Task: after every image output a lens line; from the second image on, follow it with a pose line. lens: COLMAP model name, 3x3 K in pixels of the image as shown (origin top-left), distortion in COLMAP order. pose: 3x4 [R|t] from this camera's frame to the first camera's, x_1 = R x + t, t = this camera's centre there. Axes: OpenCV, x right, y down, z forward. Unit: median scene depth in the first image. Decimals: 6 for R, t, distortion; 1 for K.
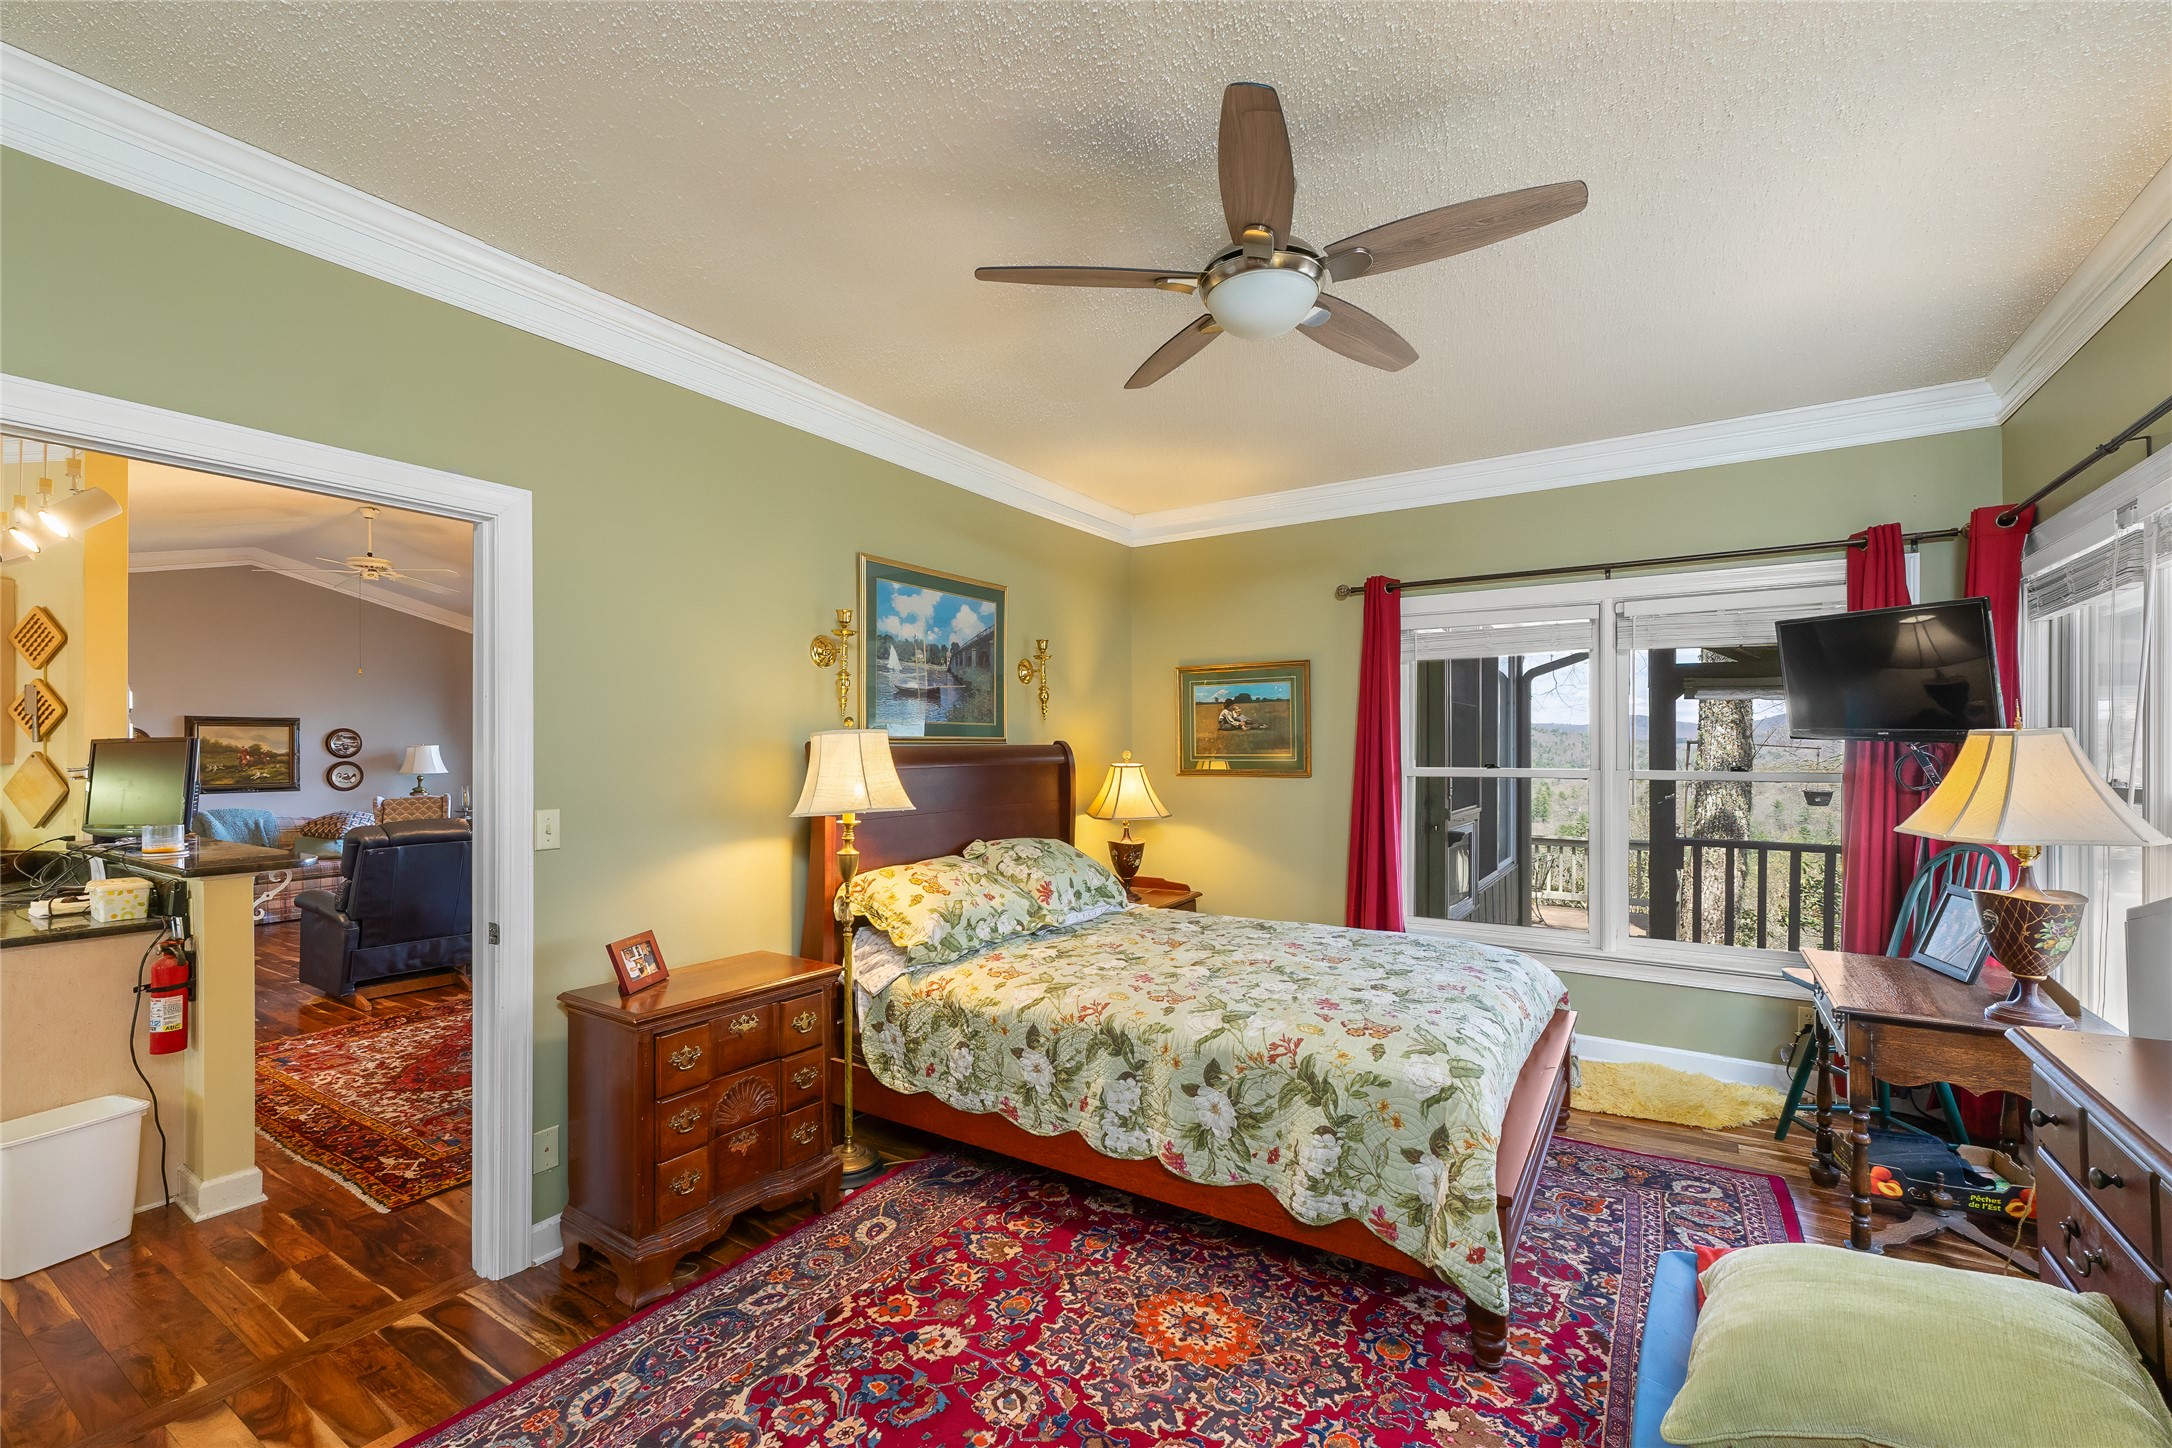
lens RADIAL K [[922.4, 0, 1077.4], [0, 922.4, 740.1], [0, 0, 1]] dist [0.017380, 0.001870]
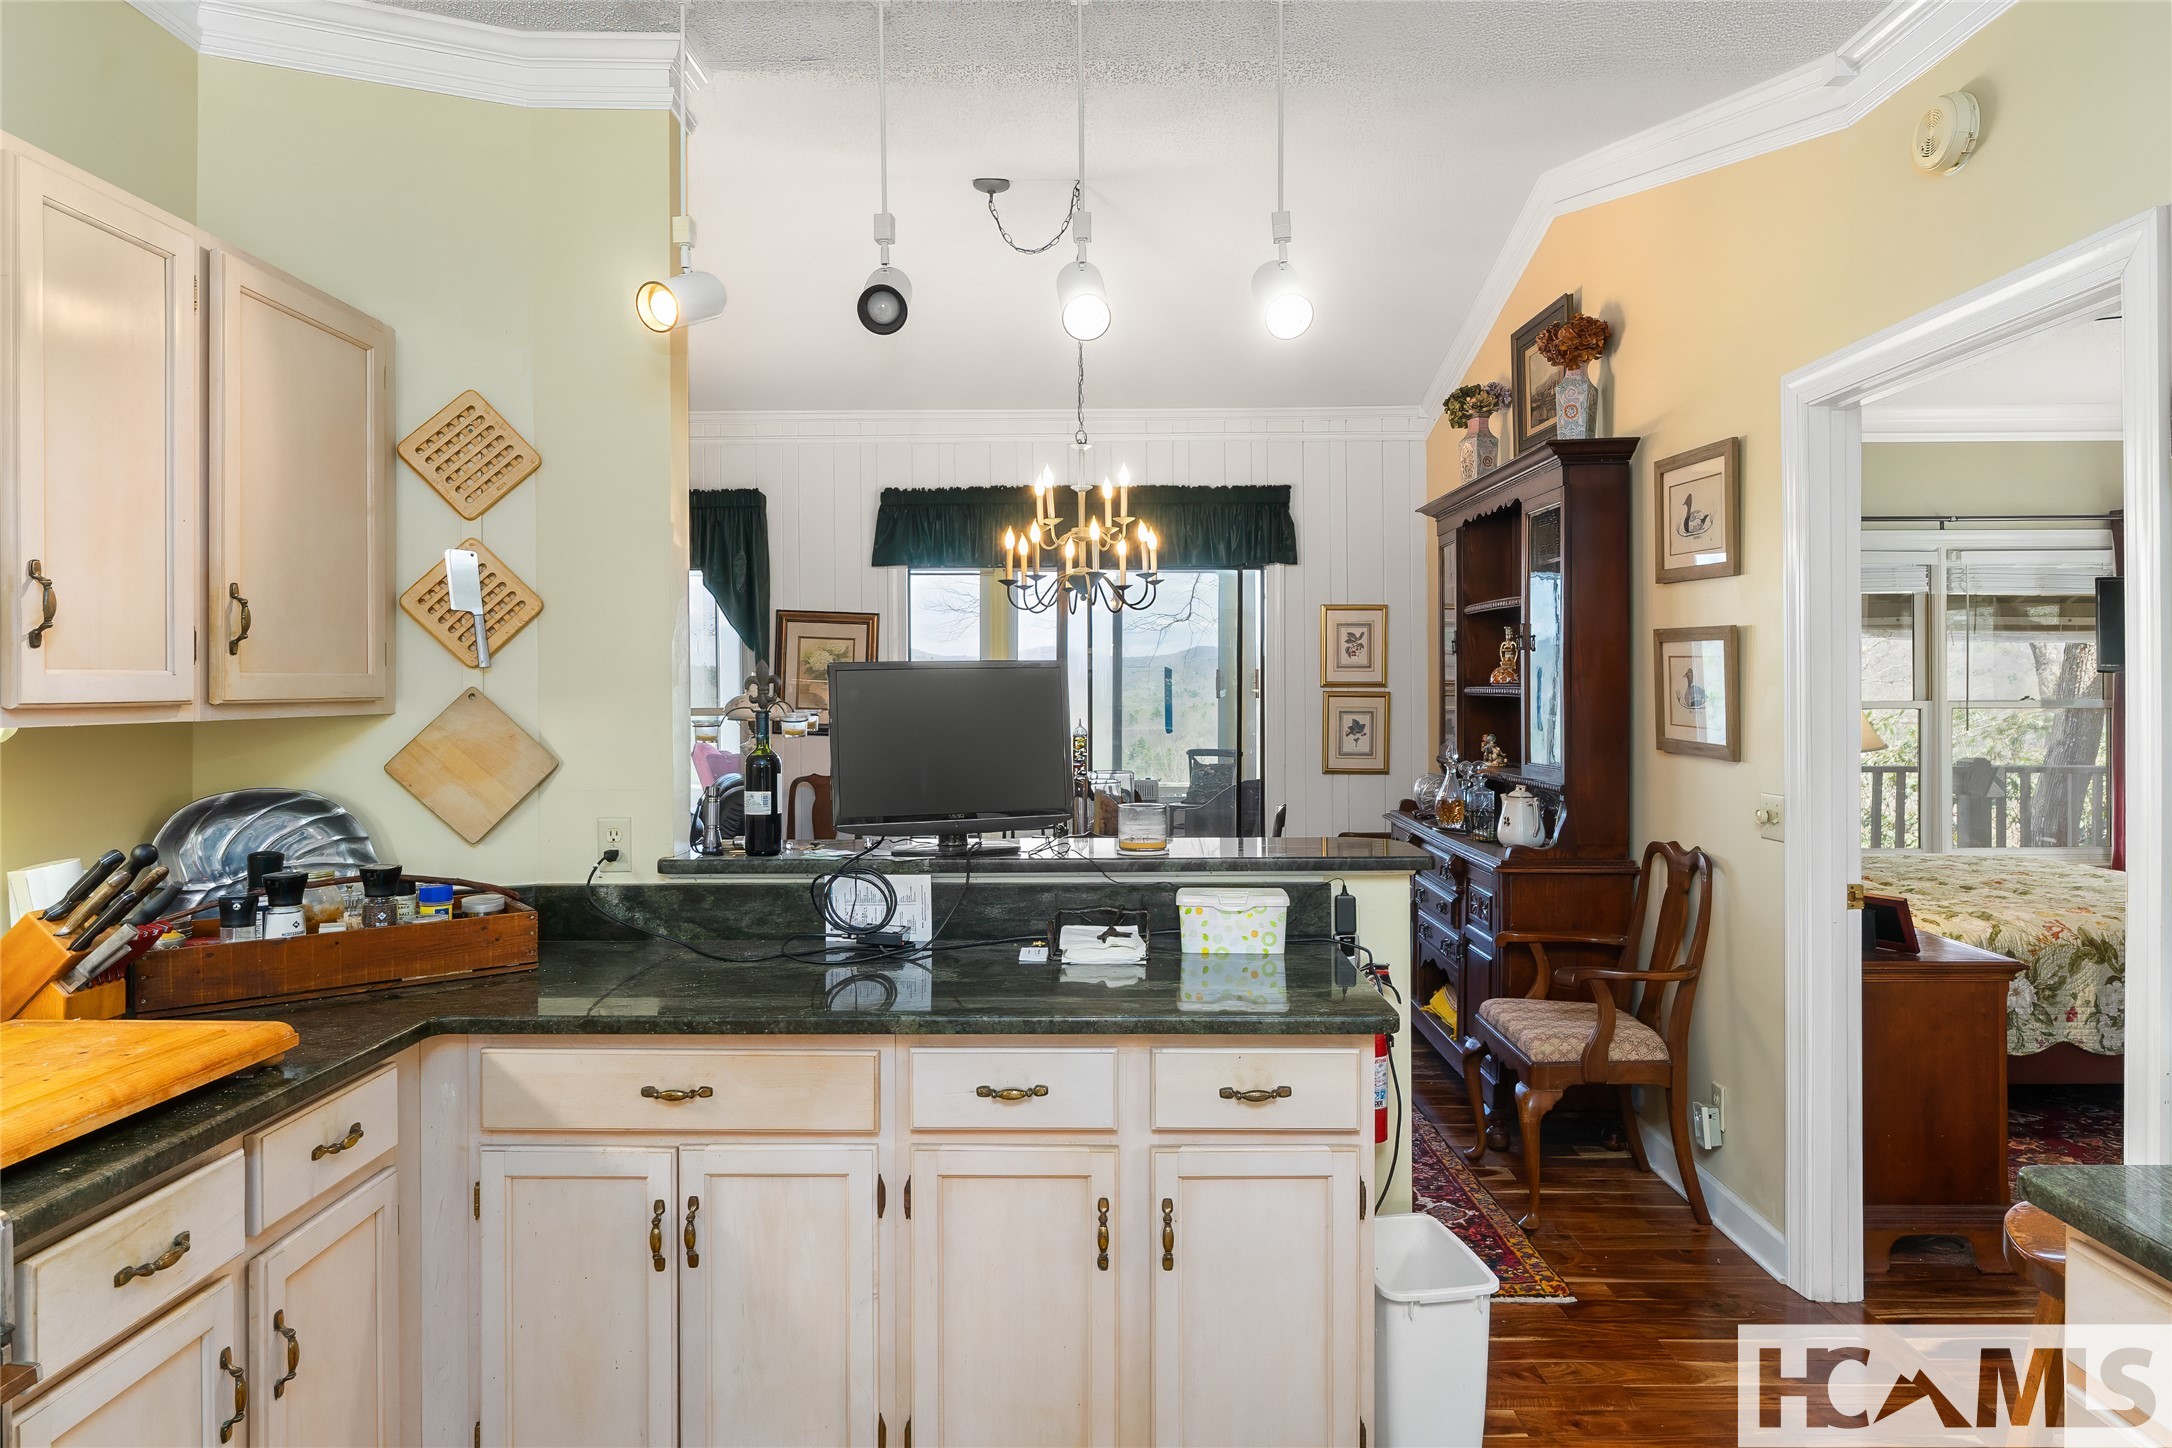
lens RADIAL K [[1305.1, 0, 1093.1], [0, 1305.1, 691.7], [0, 0, 1]] dist [-0.001412, 0.000945]
pose [[0.833041, -0.005433, 0.553185, -0.863901], [0.001635, 0.999972, 0.007358, 0.007328], [-0.553209, -0.005225, 0.833026, 0.191234]]
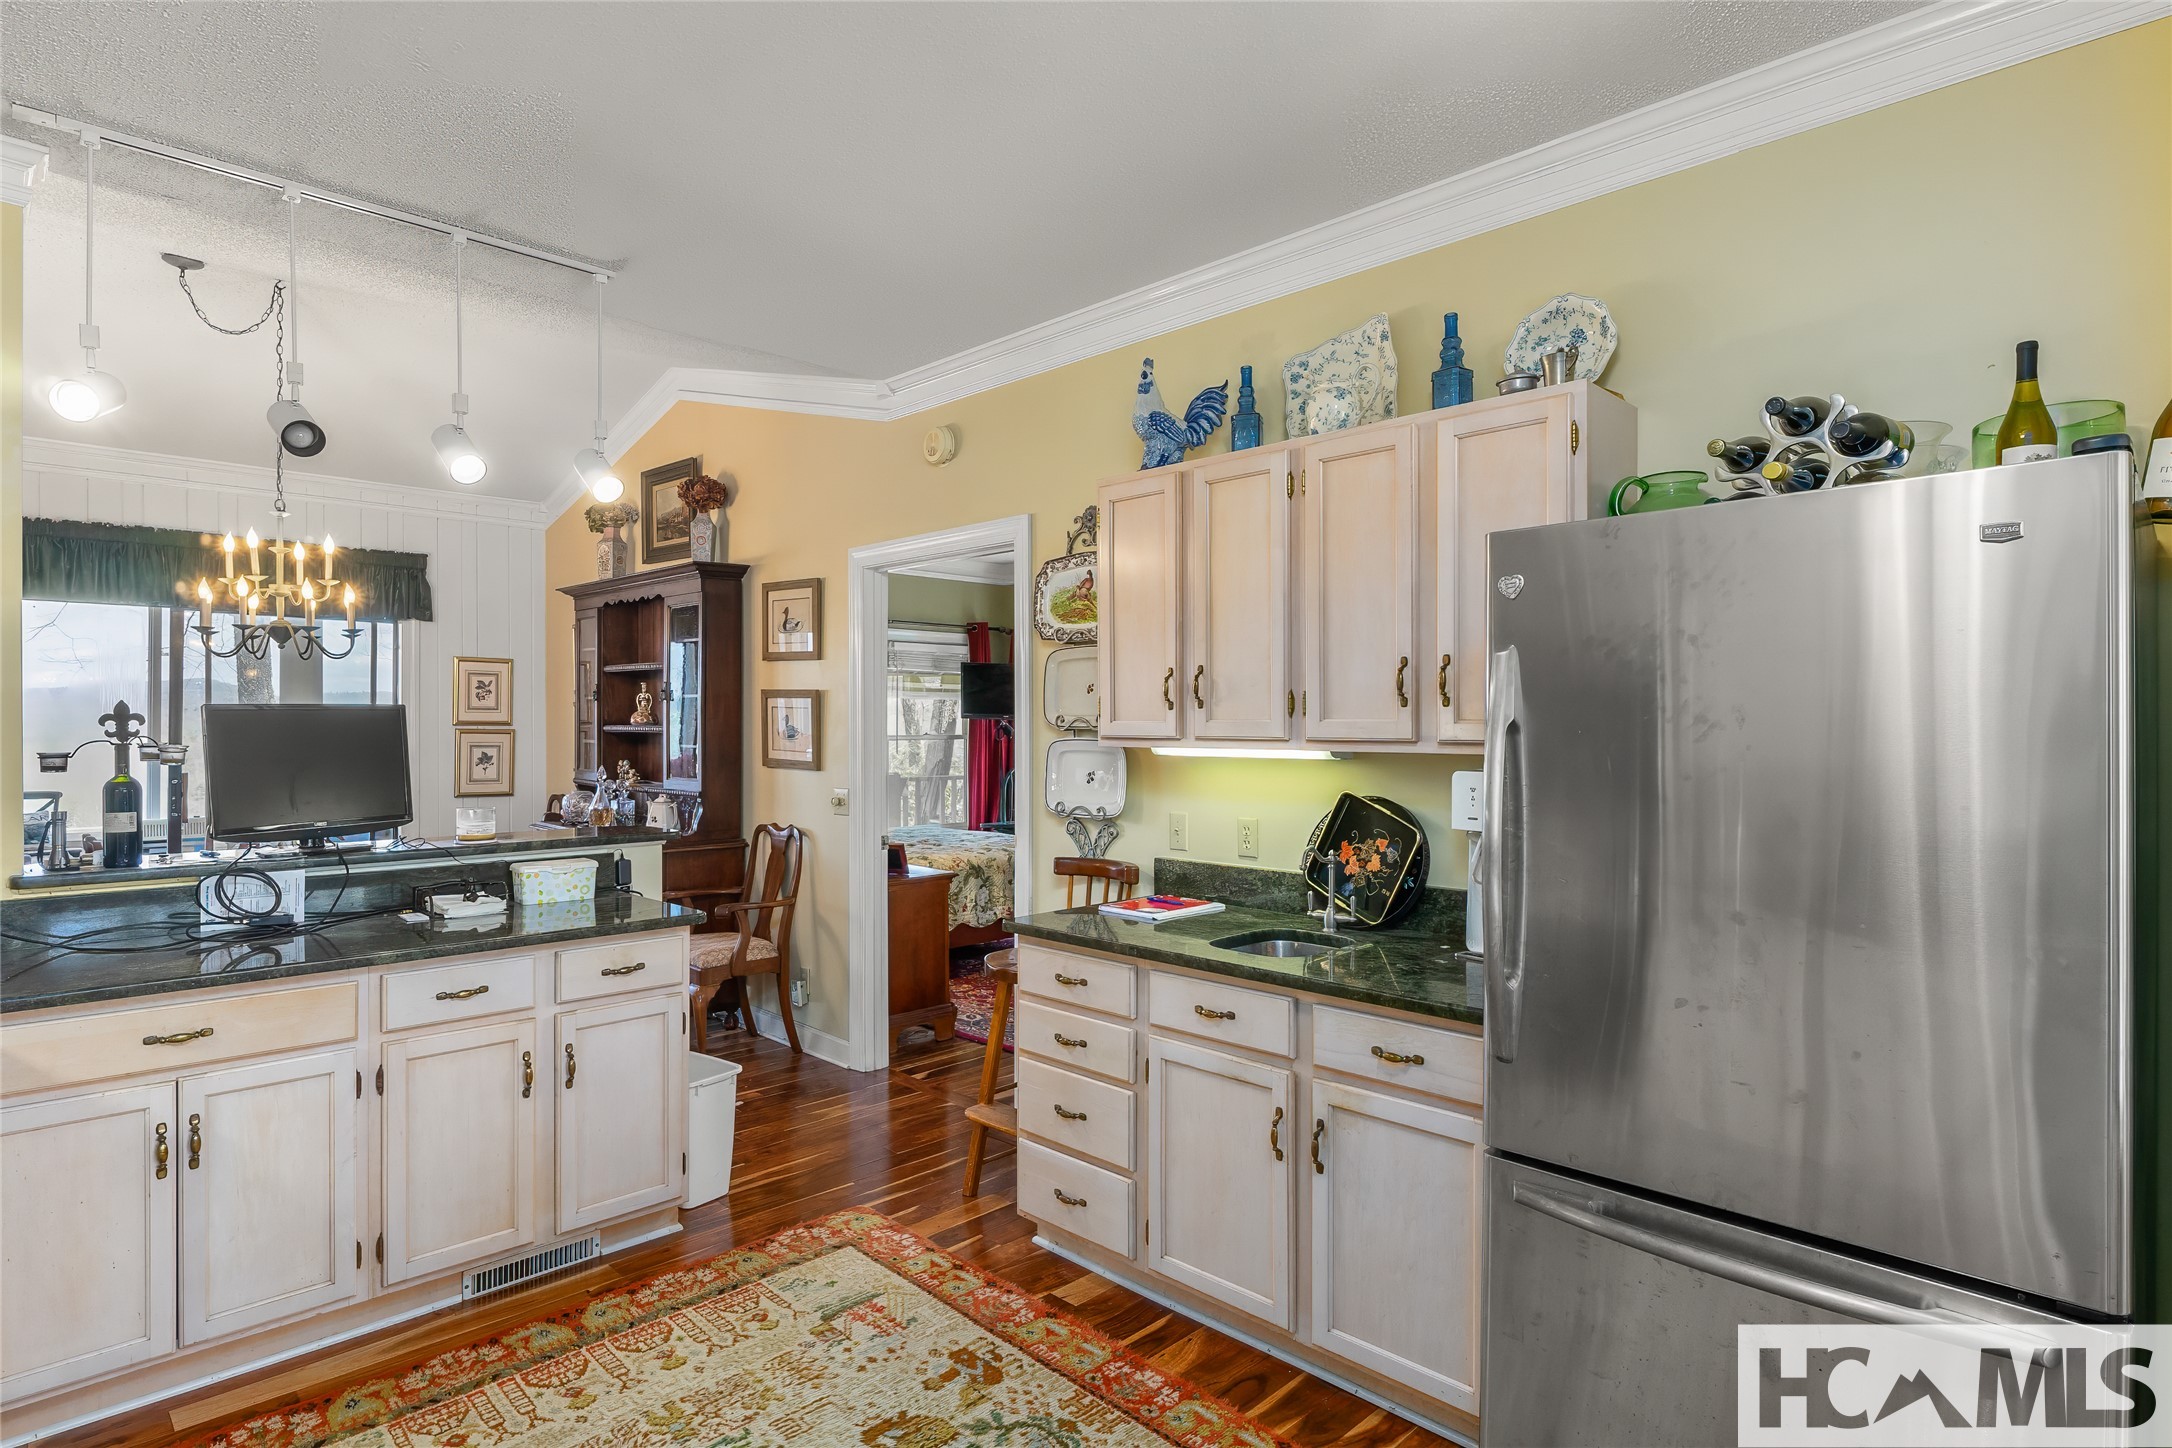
lens RADIAL K [[1123.8, 0, 1086.1], [0, 1123.8, 722.1], [0, 0, 1]] dist [-0.009289, -0.000004]
pose [[0.189676, 0.002434, 0.981844, -1.102926], [-0.004670, 0.999988, -0.001577, 0.007222], [-0.981836, -0.004286, 0.189685, 0.159389]]
